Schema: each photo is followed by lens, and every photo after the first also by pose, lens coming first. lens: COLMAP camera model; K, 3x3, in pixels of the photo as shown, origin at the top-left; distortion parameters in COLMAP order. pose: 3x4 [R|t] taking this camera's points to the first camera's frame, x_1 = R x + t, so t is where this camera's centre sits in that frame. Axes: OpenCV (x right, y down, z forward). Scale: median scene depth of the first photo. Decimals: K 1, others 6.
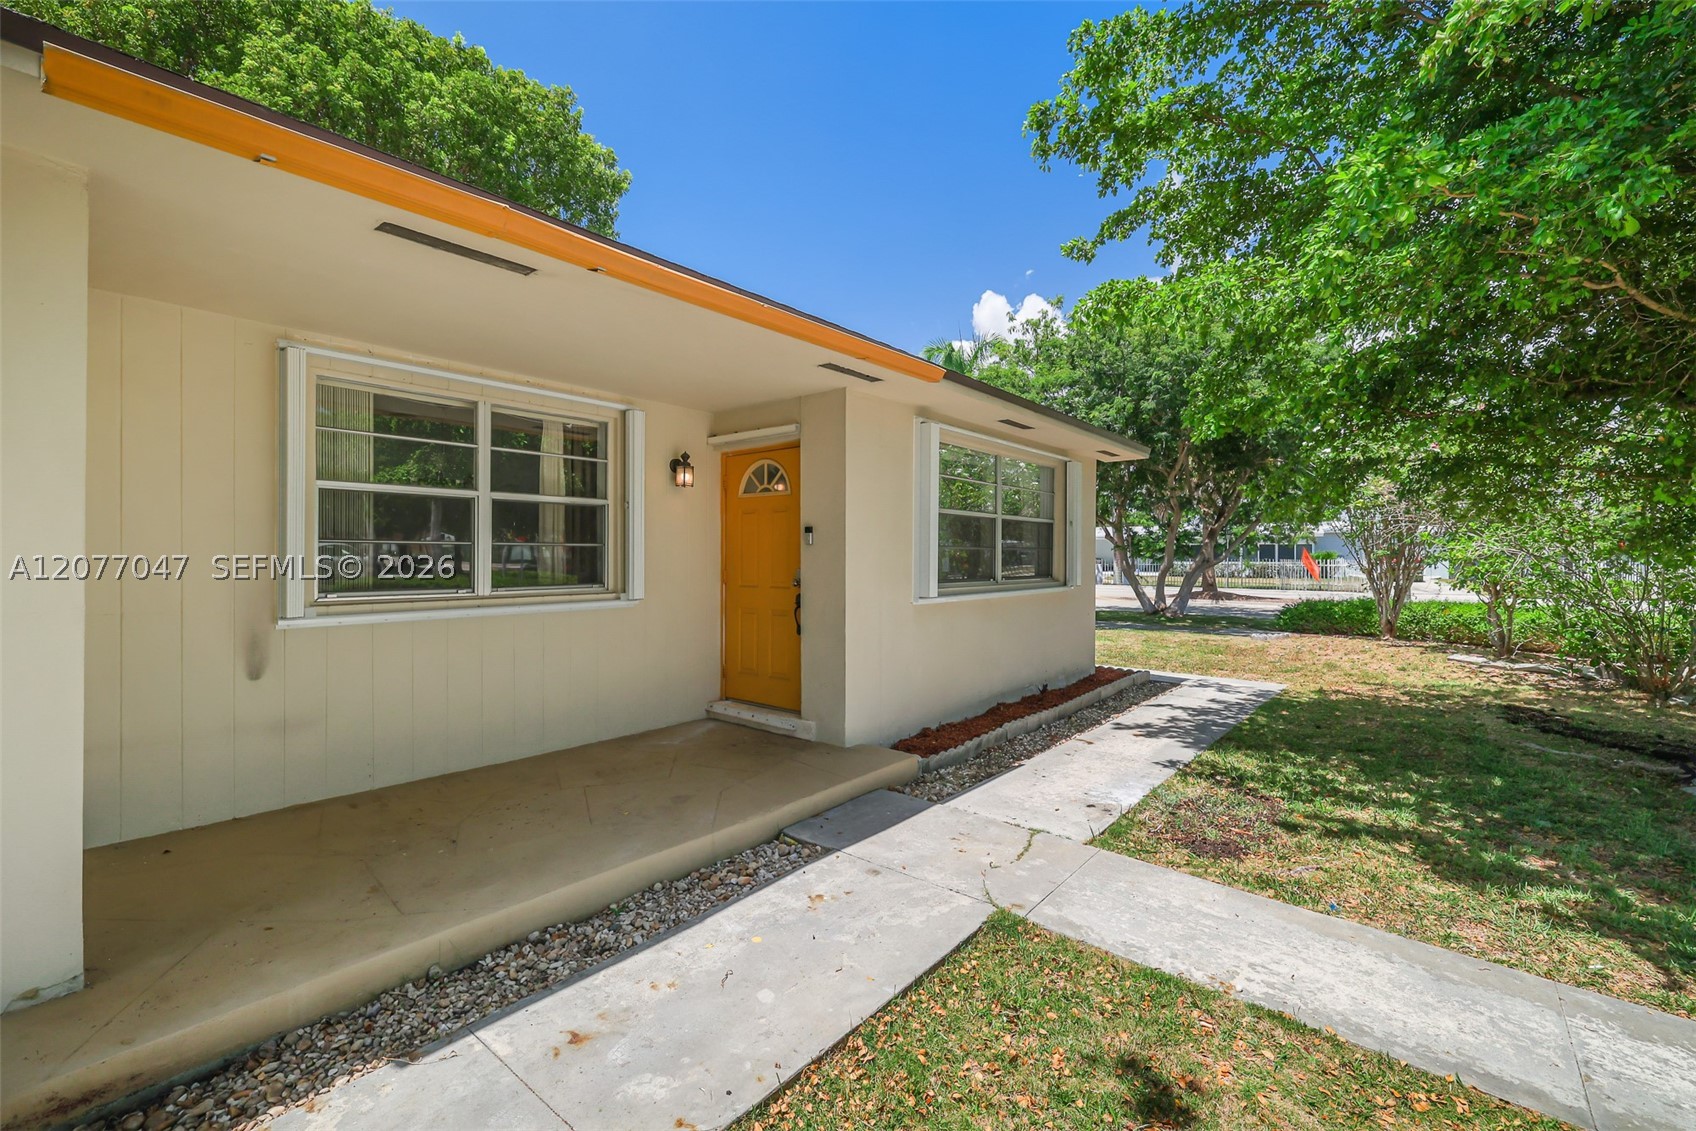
lens RADIAL K [[709.3, 0, 850.4], [0, 709.3, 561.3], [0, 0, 1]] dist [0.000282, 0.000125]
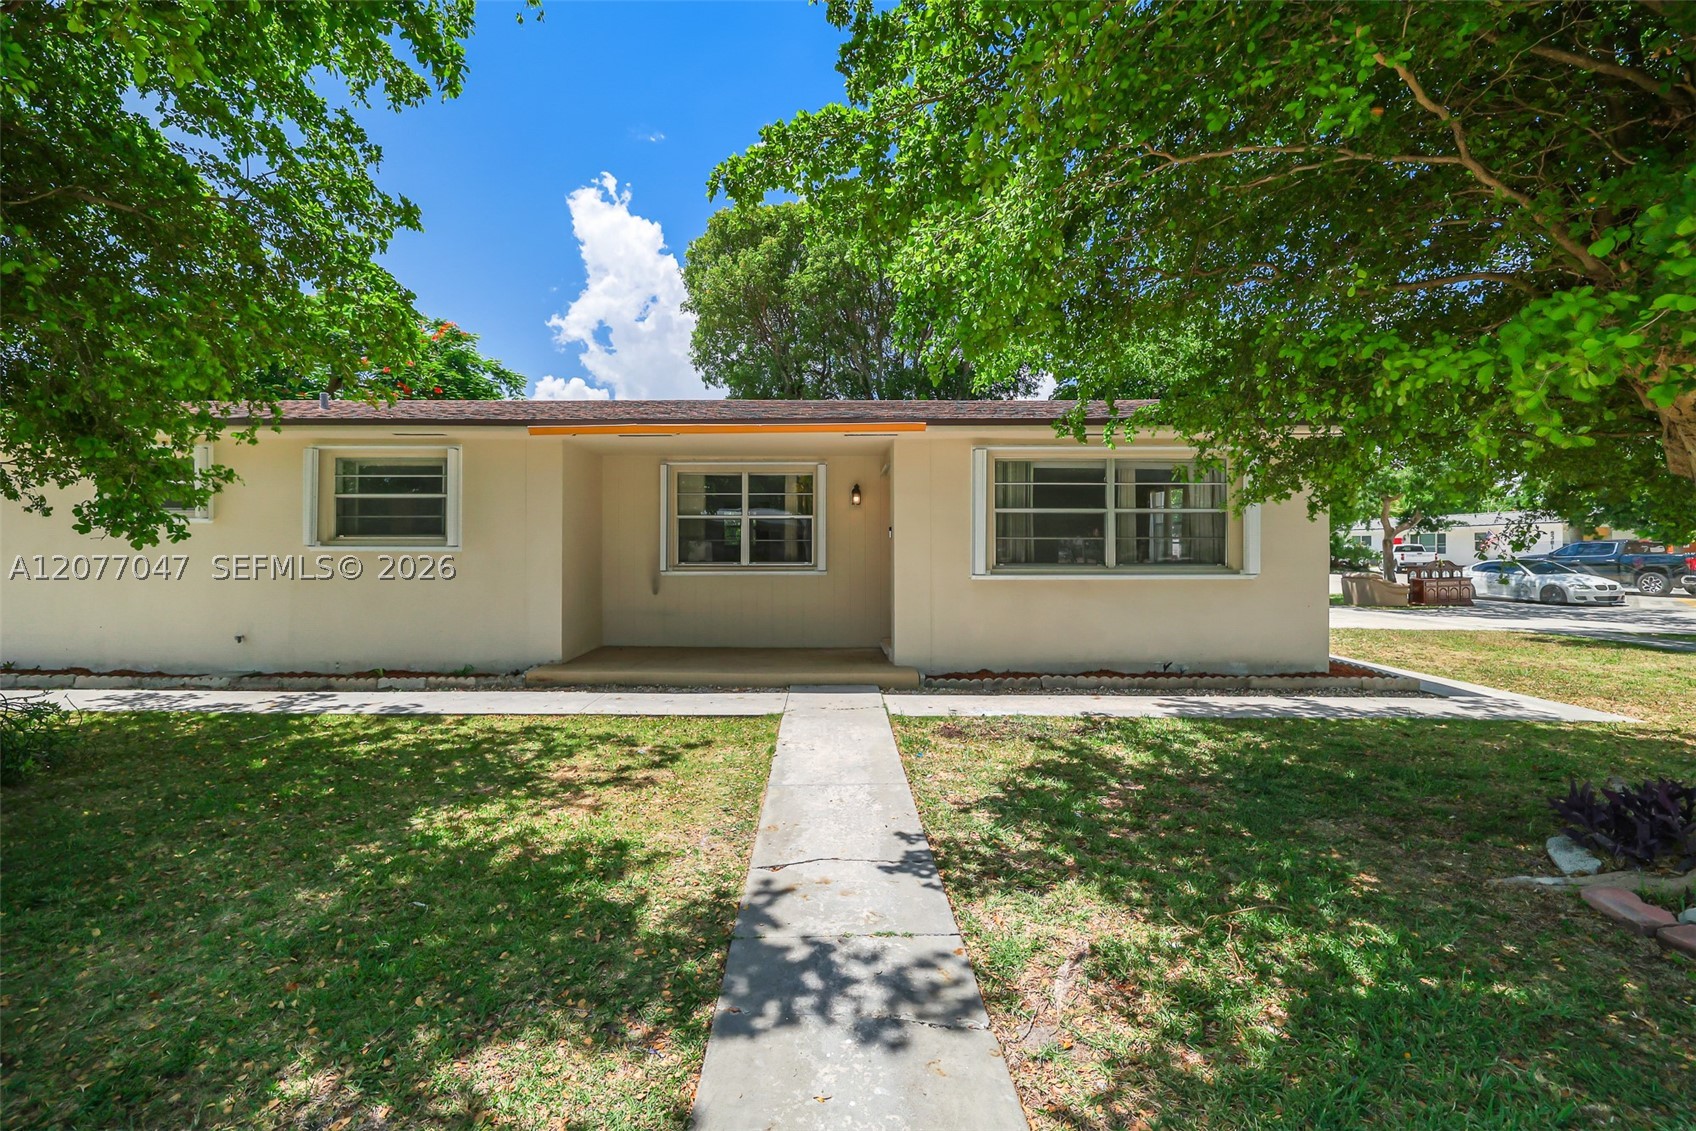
lens RADIAL K [[709.3, 0, 840.6], [0, 709.3, 559.4], [0, 0, 1]] dist [0.000282, 0.000125]
pose [[0.644230, 0.006917, -0.764800, 1.166128], [0.001349, 0.999947, 0.010180, 0.009903], [0.764830, -0.007590, 0.644187, -0.118665]]
